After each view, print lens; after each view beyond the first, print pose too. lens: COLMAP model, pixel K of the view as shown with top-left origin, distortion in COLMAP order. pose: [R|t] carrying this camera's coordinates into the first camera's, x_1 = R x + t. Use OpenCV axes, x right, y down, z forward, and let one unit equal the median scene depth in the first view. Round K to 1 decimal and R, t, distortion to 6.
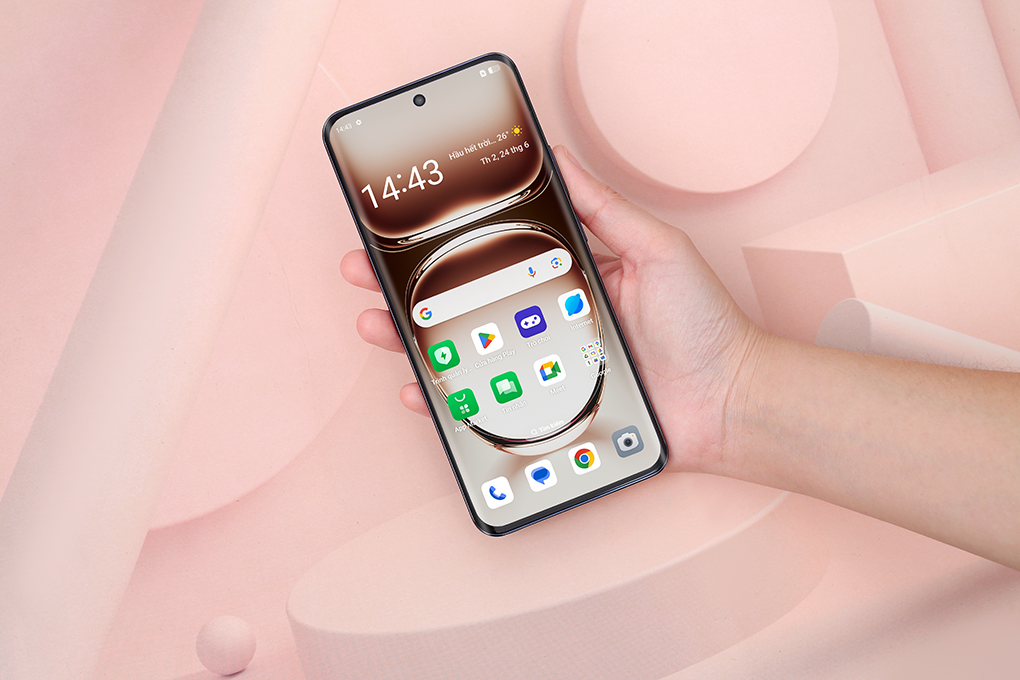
lens RADIAL K [[3065.2, 0, 511.0], [0, 3065.2, 340.1], [0, 0, 1]] dist [0.114396, 0.000000]
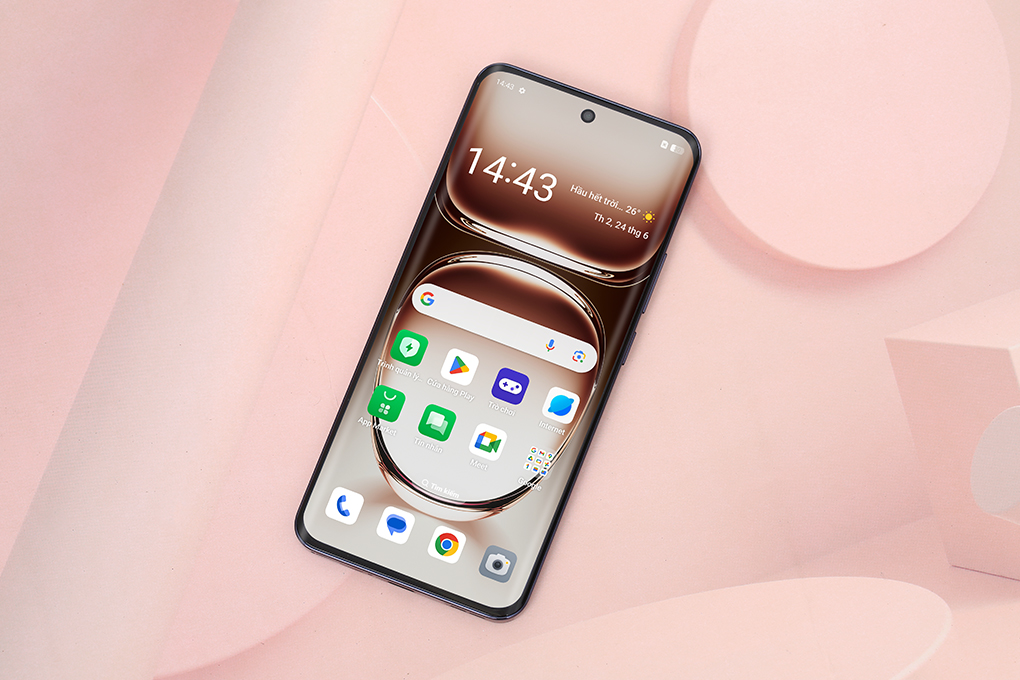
lens RADIAL K [[3065.2, 0, 509.0], [0, 3065.2, 339.3], [0, 0, 1]] dist [0.114396, 0.000000]
pose [[0.741170, 0.670969, -0.021640, 0.015999], [-0.671293, 0.741033, -0.015324, -0.002243], [0.005754, 0.025885, 0.999648, 0.134728]]
